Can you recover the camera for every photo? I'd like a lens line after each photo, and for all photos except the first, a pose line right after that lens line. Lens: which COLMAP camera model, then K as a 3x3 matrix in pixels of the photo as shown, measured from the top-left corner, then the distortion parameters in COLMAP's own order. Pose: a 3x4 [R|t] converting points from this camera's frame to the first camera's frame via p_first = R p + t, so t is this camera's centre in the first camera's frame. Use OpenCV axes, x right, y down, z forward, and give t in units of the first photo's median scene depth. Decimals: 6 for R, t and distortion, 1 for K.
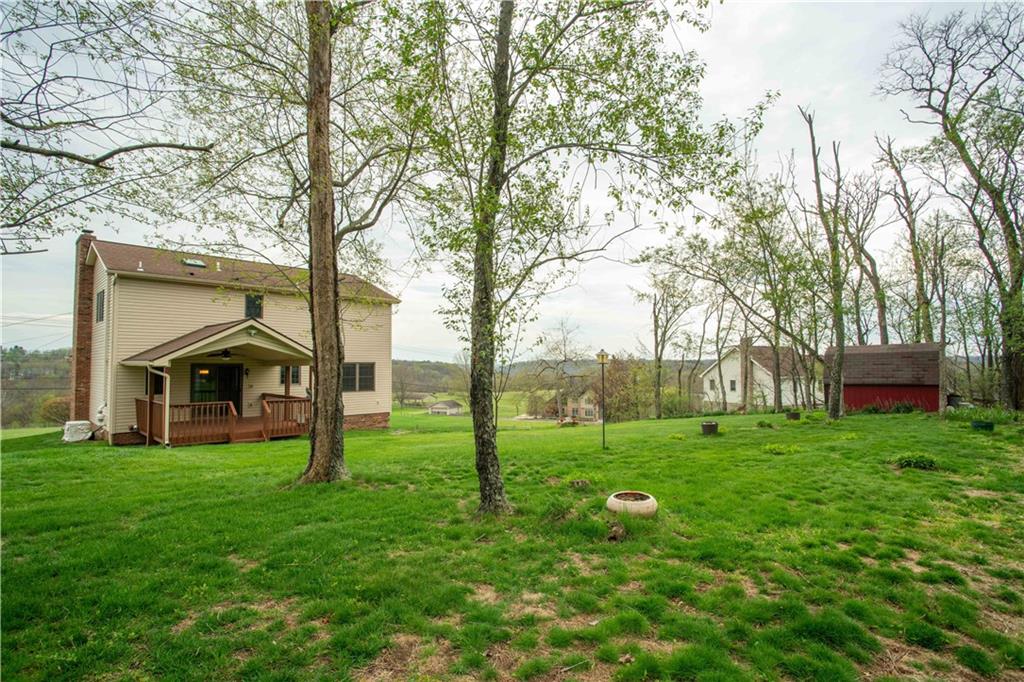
lens RADIAL K [[478.3, 0, 515.6], [0, 478.3, 343.0], [0, 0, 1]] dist [-0.010131, 0.001180]
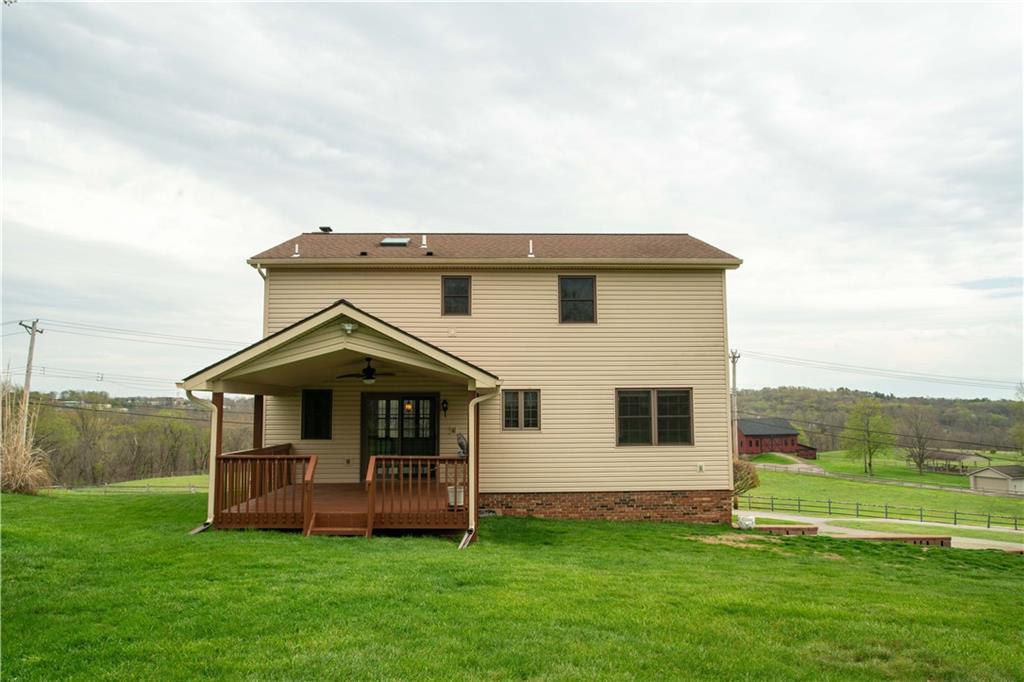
lens RADIAL K [[682.1, 0, 512.0], [0, 682.1, 341.0], [0, 0, 1]] dist [-0.038216, 0.000932]
pose [[0.710661, -0.072037, -0.699837, 0.086988], [0.038202, 0.997228, -0.063855, 0.035598], [0.702496, 0.018644, 0.711443, 0.427130]]
